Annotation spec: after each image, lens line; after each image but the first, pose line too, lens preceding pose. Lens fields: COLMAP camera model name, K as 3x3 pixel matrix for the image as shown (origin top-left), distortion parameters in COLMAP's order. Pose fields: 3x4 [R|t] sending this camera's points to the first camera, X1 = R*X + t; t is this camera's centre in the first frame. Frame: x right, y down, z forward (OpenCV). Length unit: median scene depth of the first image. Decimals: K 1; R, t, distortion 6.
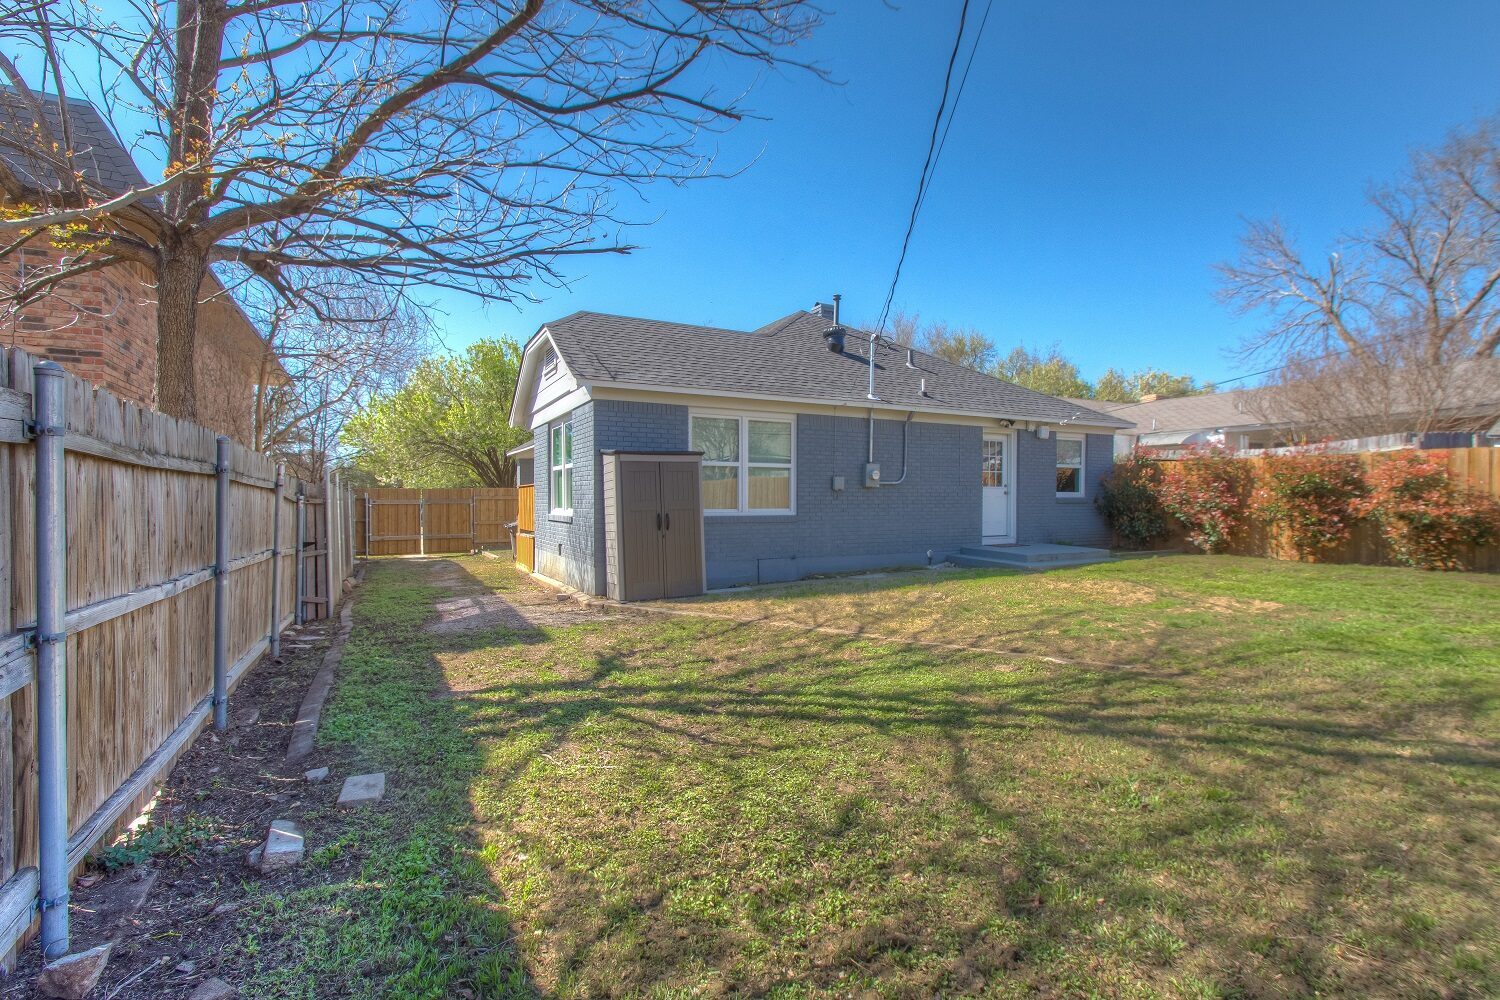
lens RADIAL K [[776.0, 0, 757.7], [0, 776.0, 507.1], [0, 0, 1]] dist [0.006928, -0.001224]
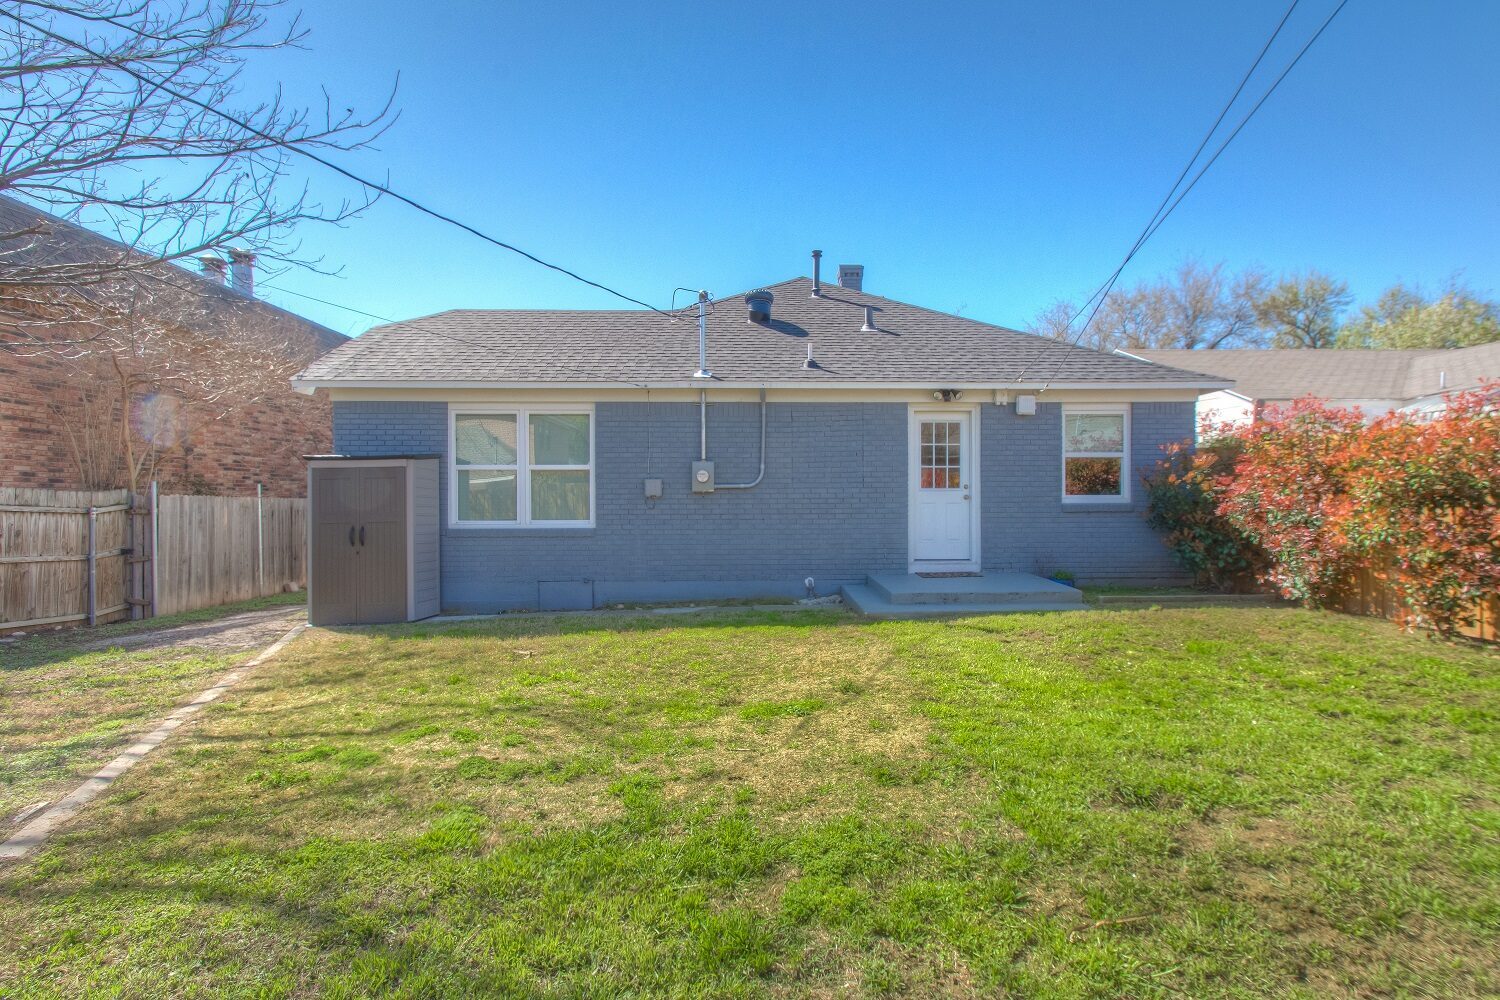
lens RADIAL K [[776.0, 0, 749.6], [0, 776.0, 497.8], [0, 0, 1]] dist [0.006928, -0.001224]
pose [[0.875434, -0.009293, -0.483248, 0.485341], [0.000086, 0.999818, -0.019072, -0.004939], [0.483337, 0.016655, 0.875276, 0.311314]]
